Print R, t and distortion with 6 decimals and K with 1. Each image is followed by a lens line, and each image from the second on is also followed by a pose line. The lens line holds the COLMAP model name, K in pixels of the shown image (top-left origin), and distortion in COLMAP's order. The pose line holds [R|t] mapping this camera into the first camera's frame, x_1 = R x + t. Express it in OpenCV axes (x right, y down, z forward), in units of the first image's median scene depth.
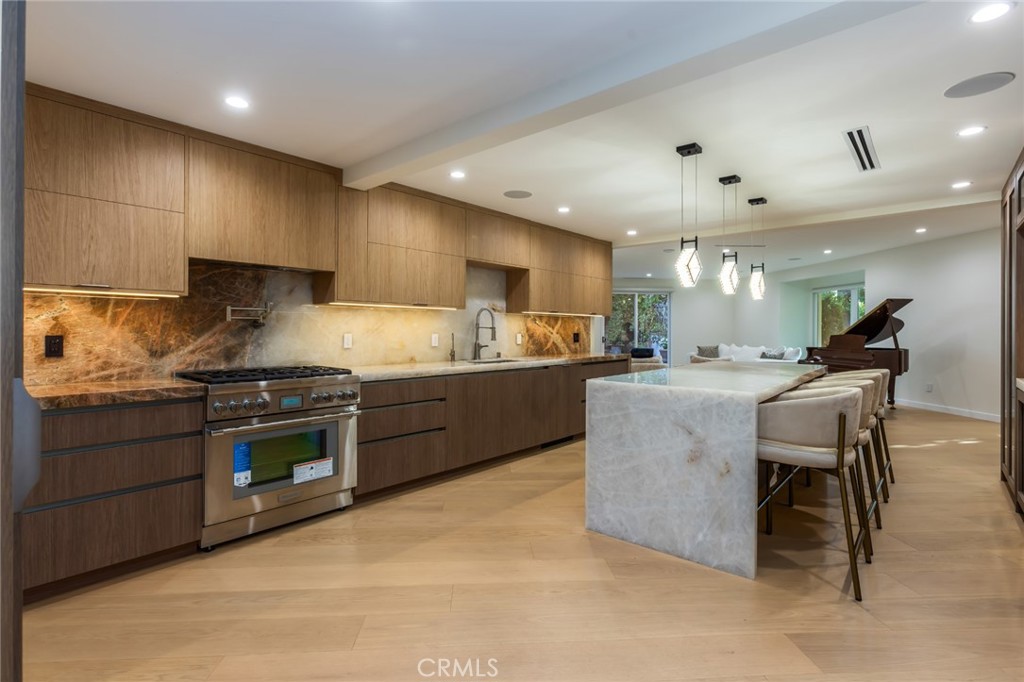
lens RADIAL K [[482.8, 0, 513.3], [0, 482.8, 332.1], [0, 0, 1]] dist [0.002150, 0.004621]
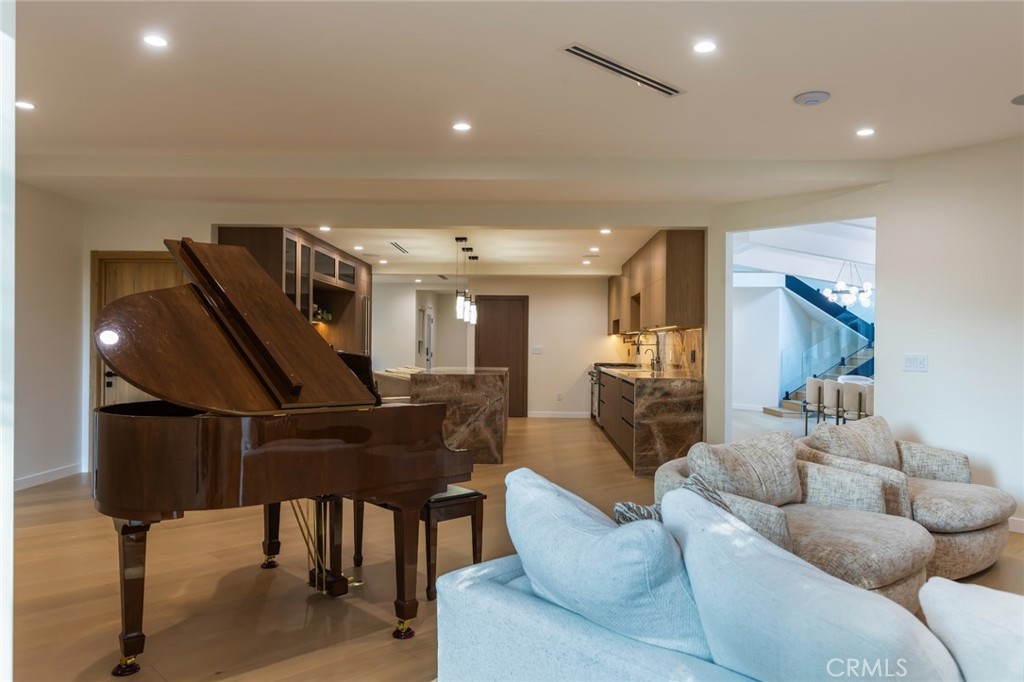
lens RADIAL K [[734.9, 0, 515.7], [0, 734.9, 347.0], [0, 0, 1]] dist [0.018940, -0.000566]
pose [[-0.770829, -0.010878, -0.636949, 1.946349], [-0.014746, 0.999891, 0.000768, 0.000010], [0.636871, 0.009985, -0.770906, 3.104940]]
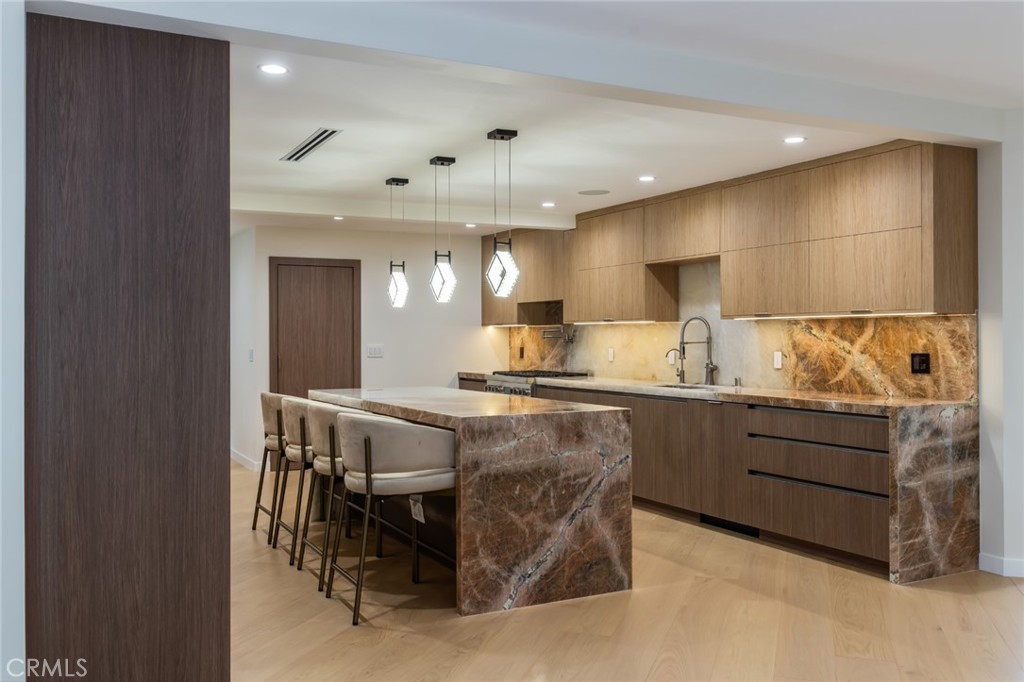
lens RADIAL K [[903.4, 0, 514.6], [0, 903.4, 334.8], [0, 0, 1]] dist [-0.006057, 0.022230]
pose [[-0.368590, -0.005437, -0.929576, 1.891388], [-0.001033, 0.999985, -0.005440, -0.018318], [0.929591, -0.001045, -0.368590, 1.748521]]
